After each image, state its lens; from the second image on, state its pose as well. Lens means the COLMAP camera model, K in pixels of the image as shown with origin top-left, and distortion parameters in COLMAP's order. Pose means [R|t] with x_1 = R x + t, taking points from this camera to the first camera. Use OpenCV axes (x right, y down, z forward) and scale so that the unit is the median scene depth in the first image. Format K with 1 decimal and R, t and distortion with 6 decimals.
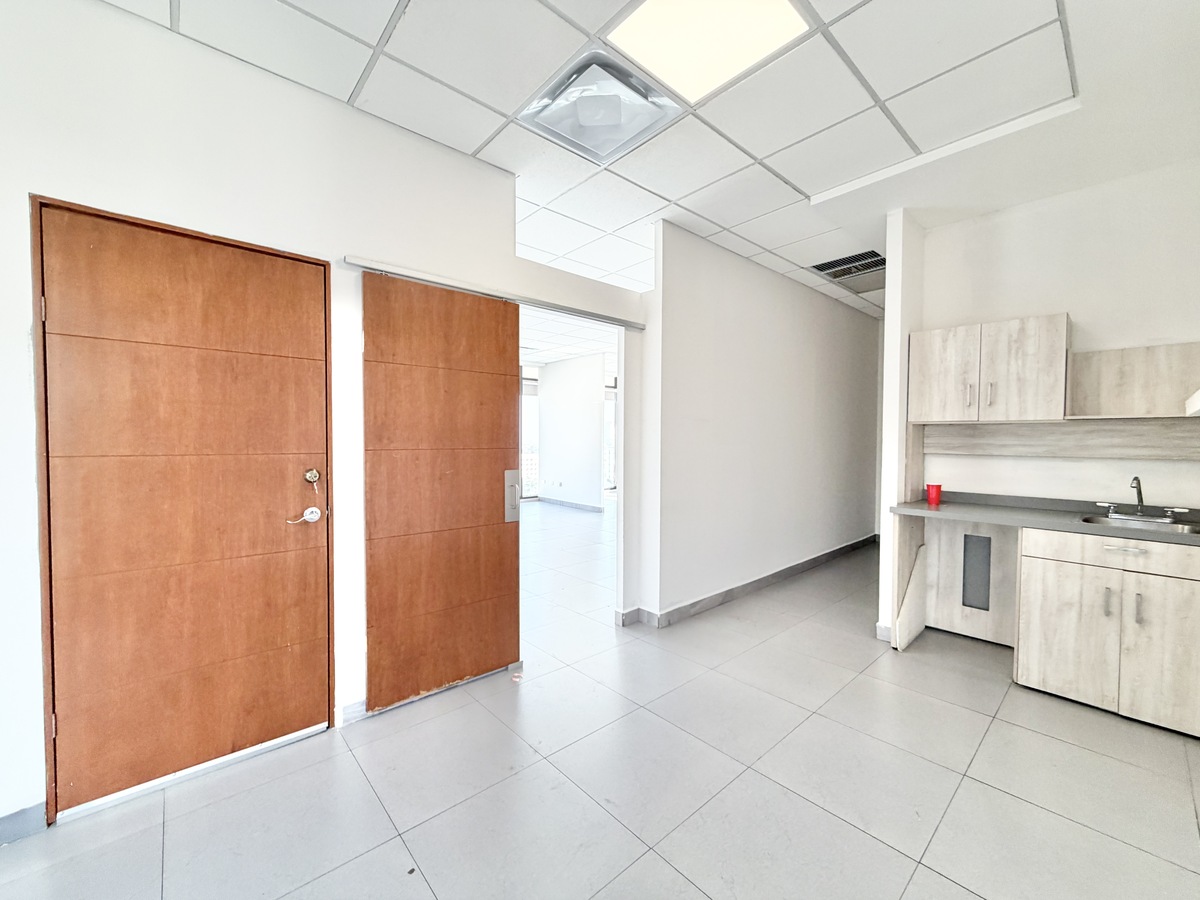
lens RADIAL K [[479.2, 0, 599.3], [0, 479.2, 450.5], [0, 0, 1]] dist [-0.000997, 0.000324]
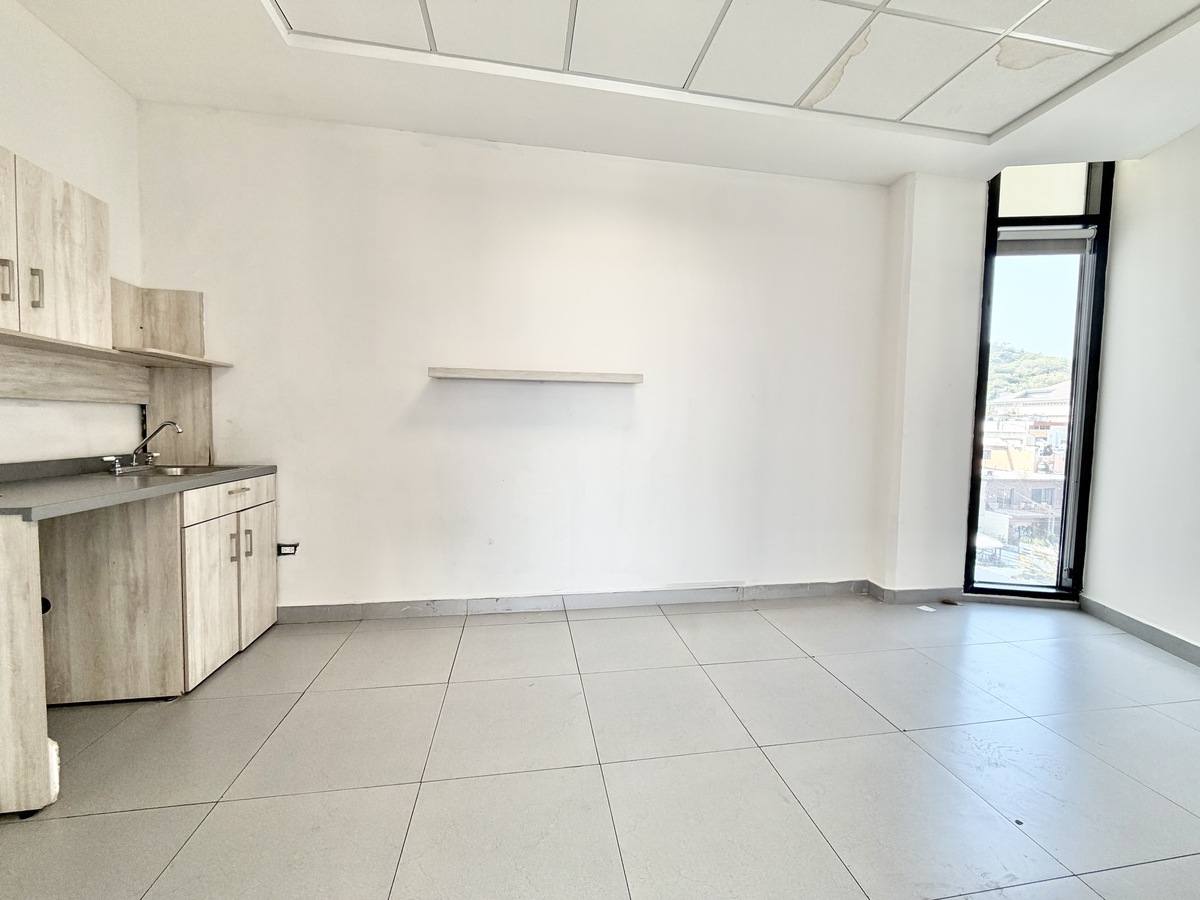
lens RADIAL K [[479.2, 0, 599.3], [0, 479.2, 450.5], [0, 0, 1]] dist [-0.000997, 0.000324]
pose [[-0.843959, -0.053192, 0.533763, -0.081645], [-0.012986, 0.996806, 0.078803, 0.023912], [-0.536250, 0.059575, -0.841954, 1.217580]]
